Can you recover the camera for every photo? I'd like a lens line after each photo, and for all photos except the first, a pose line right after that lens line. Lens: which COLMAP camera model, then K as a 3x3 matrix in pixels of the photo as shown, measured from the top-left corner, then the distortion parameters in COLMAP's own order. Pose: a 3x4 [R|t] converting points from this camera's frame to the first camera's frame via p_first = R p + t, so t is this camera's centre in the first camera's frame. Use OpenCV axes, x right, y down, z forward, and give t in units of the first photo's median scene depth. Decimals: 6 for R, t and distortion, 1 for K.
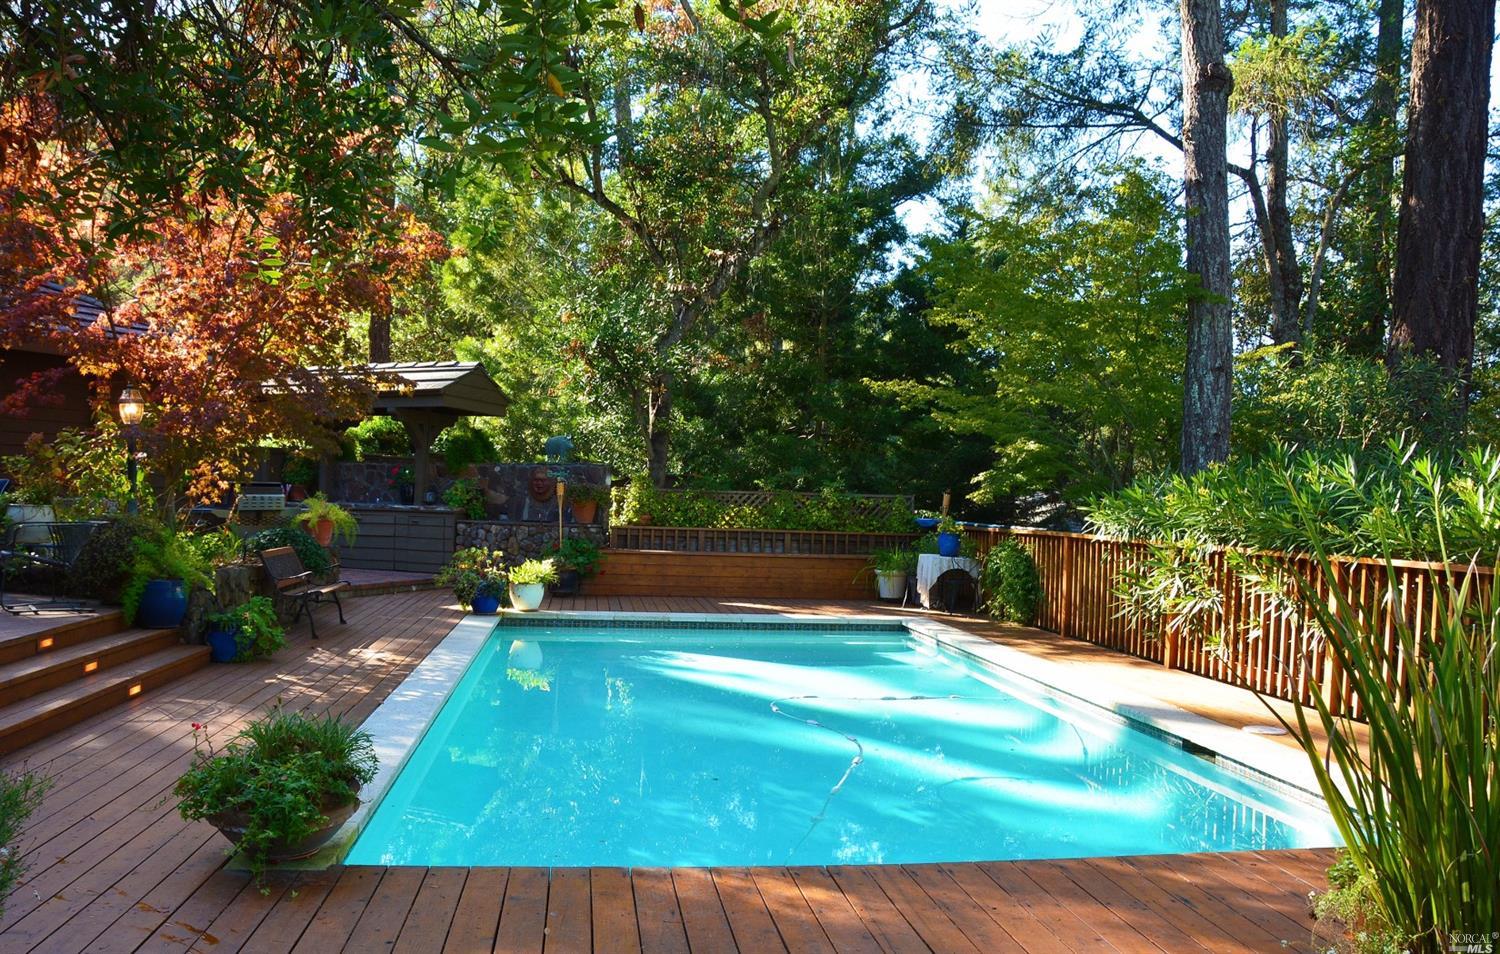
lens RADIAL K [[1236.1, 0, 750.0], [0, 1236.1, 477.0], [0, 0, 1]] dist [-0.145199, 0.112586]
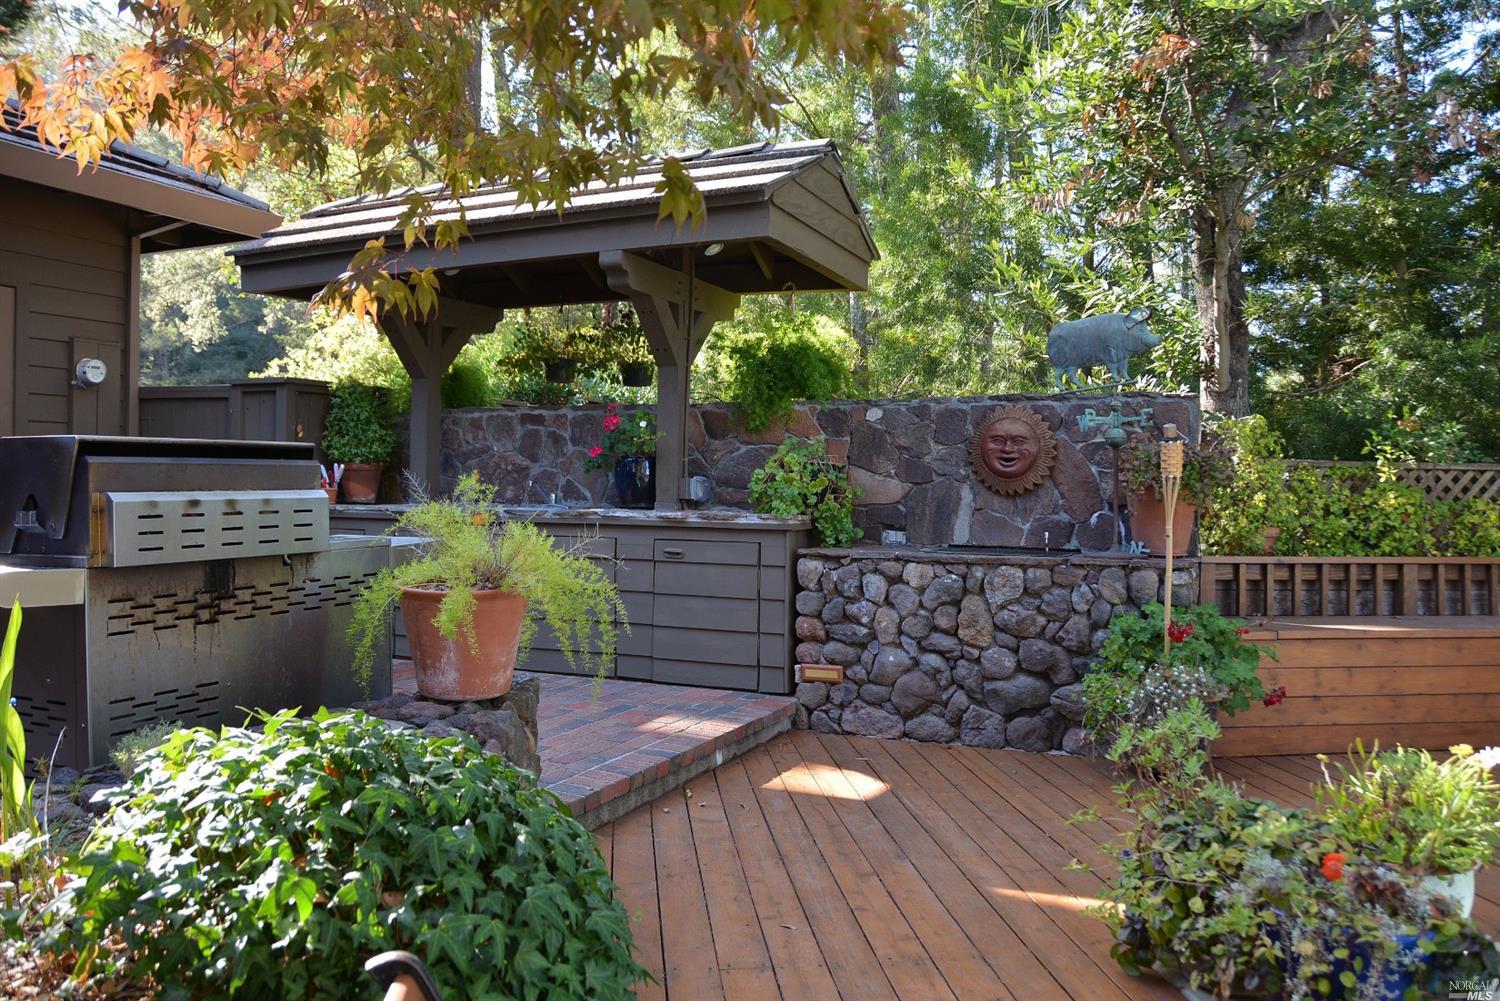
lens RADIAL K [[1217.4, 0, 750.0], [0, 1217.4, 500.5], [0, 0, 1]] dist [-0.157816, 0.138742]
pose [[0.999492, -0.012703, -0.029227, -0.298060], [0.013603, 0.999432, 0.030820, 0.010706], [0.028819, -0.031202, 0.999098, 0.776662]]
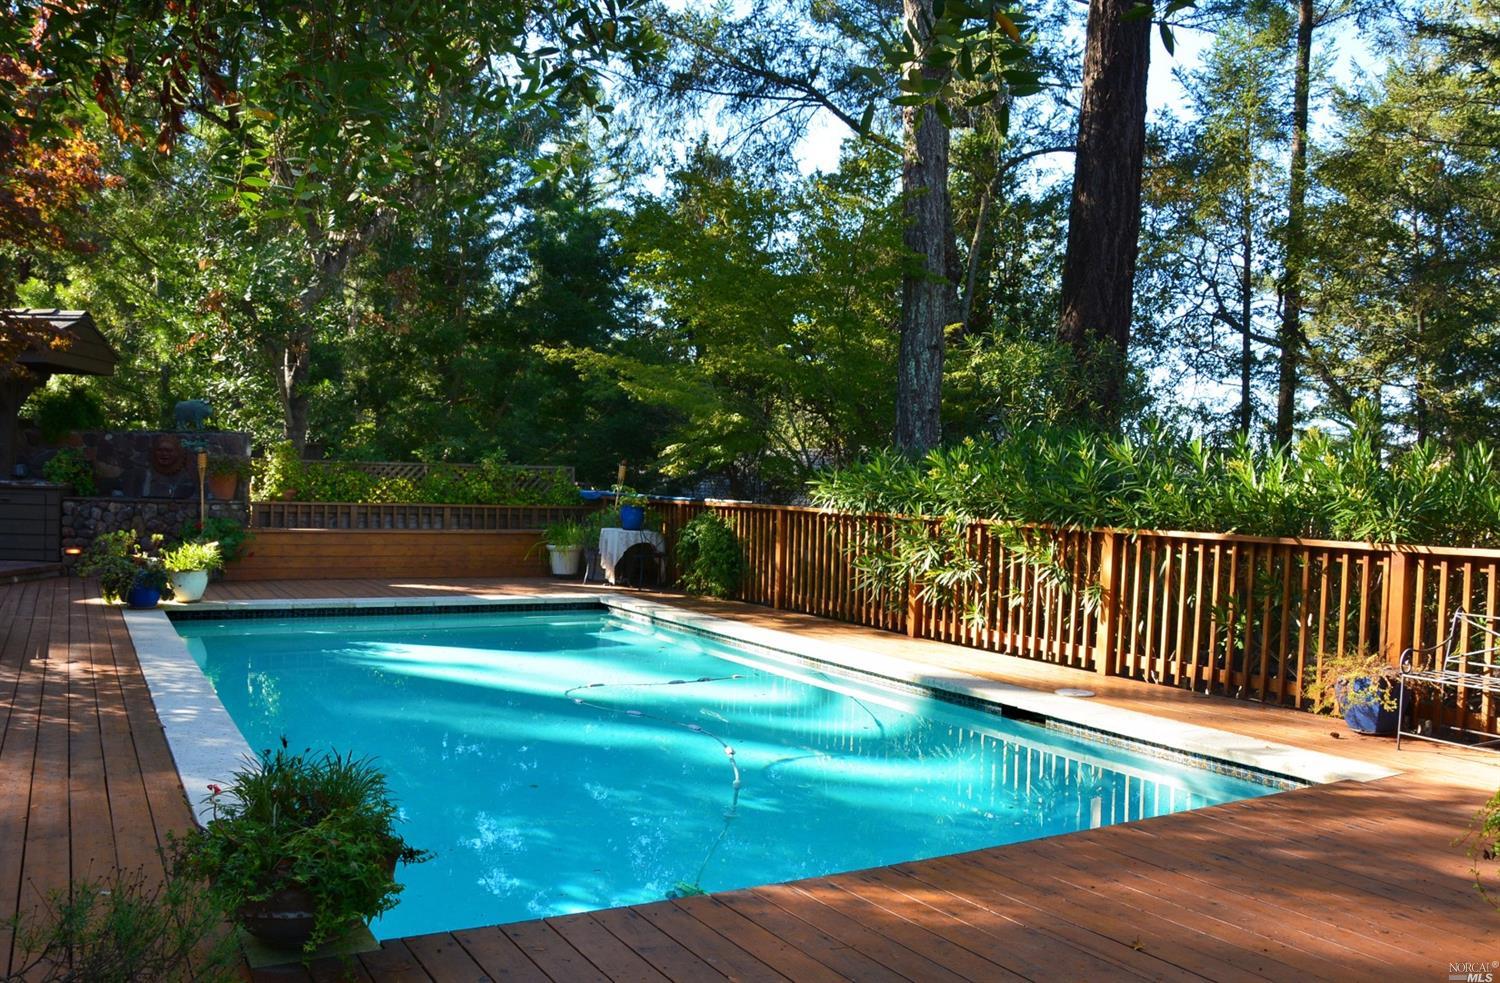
lens RADIAL K [[1263.1, 0, 770.7], [0, 1263.1, 494.2], [0, 0, 1]] dist [-0.158371, 0.116220]
pose [[0.924017, -0.008576, 0.382255, -0.131608], [-0.006852, 0.999217, 0.038979, -0.003725], [-0.382290, -0.038637, 0.923234, 0.047986]]
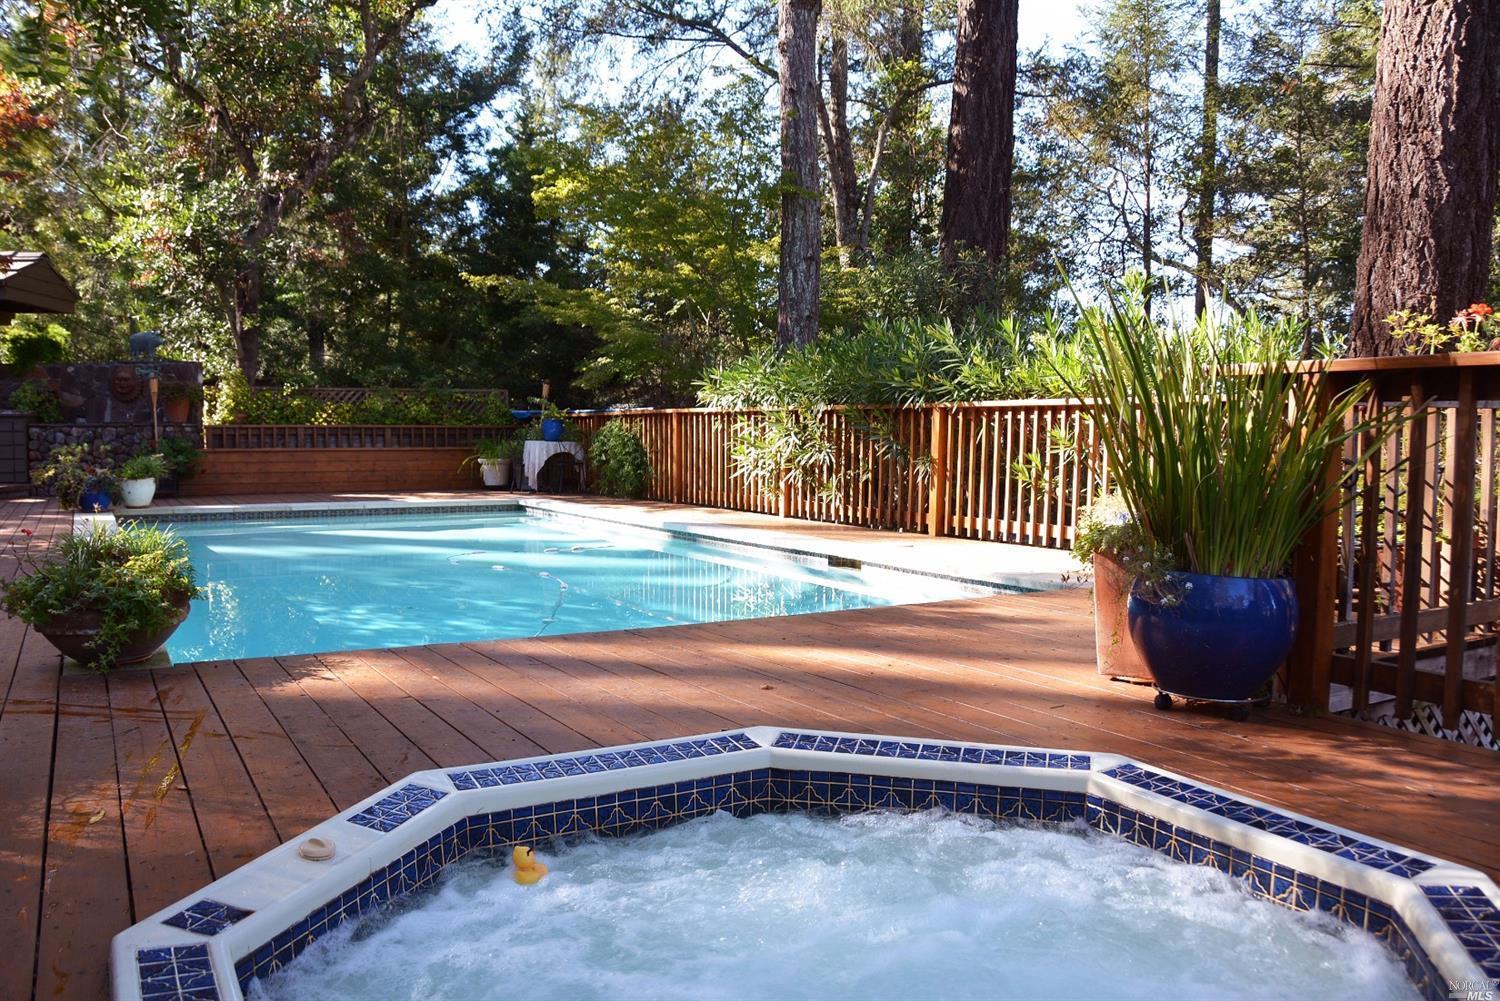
lens RADIAL K [[1217.4, 0, 750.0], [0, 1217.4, 500.5], [0, 0, 1]] dist [-0.157816, 0.138742]
pose [[0.925989, -0.047054, 0.374606, -0.083420], [0.016699, 0.996337, 0.083872, 0.034185], [-0.377181, -0.071409, 0.923383, -0.030289]]
